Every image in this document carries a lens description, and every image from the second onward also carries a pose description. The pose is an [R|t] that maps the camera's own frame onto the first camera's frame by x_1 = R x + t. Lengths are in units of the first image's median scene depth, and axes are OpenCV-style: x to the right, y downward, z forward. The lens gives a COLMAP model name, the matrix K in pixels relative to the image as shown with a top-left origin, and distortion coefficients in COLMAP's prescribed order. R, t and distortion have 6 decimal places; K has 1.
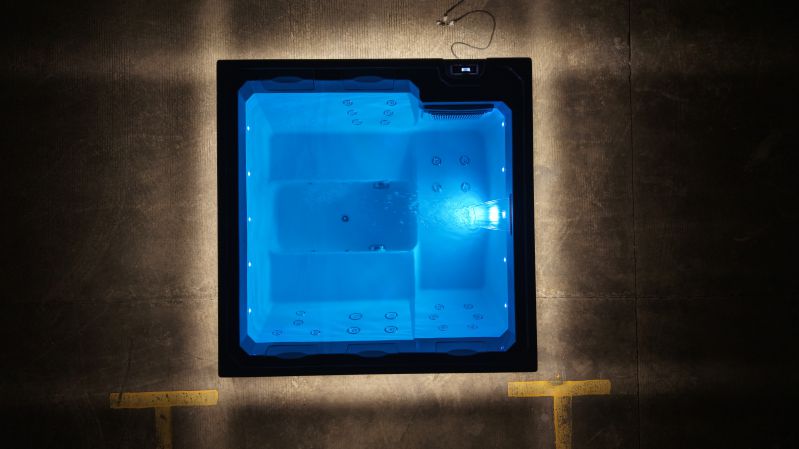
lens RADIAL K [[549.1, 0, 398.5], [0, 549.1, 214.5], [0, 0, 1]] dist [0.009085, -0.006340]
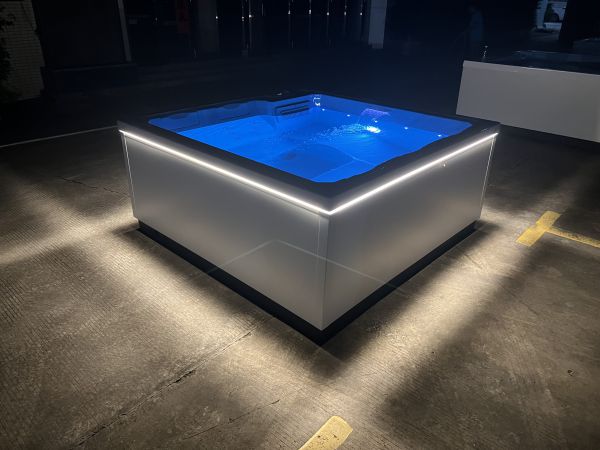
lens RADIAL K [[455.9, 0, 303.0], [0, 455.9, 225.7], [0, 0, 1]] dist [0.004736, 0.002906]
pose [[0.688276, -0.328763, 0.646677, -0.596651], [0.725029, 0.342082, -0.597757, 0.513285], [-0.024696, 0.880281, 0.473809, 0.593130]]
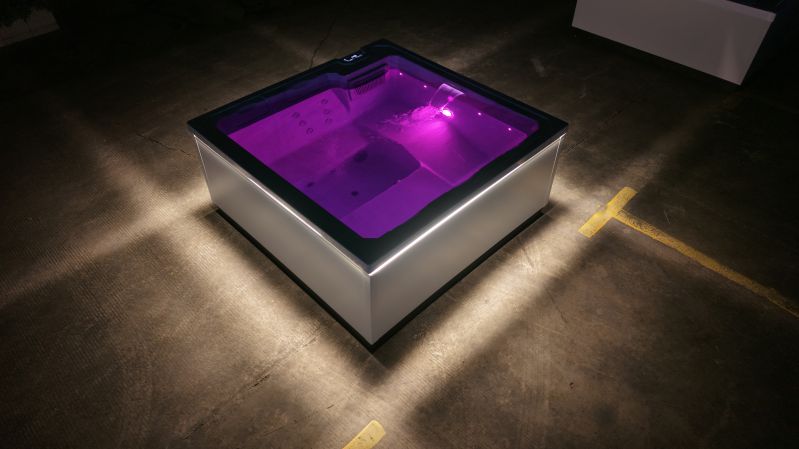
lens RADIAL K [[549.1, 0, 398.5], [0, 549.1, 214.5], [0, 0, 1]] dist [0.009085, -0.006340]
pose [[0.720696, -0.479530, 0.500647, -0.548991], [0.693214, 0.505930, -0.513312, 0.589304], [-0.007144, 0.716998, 0.697039, 0.260047]]
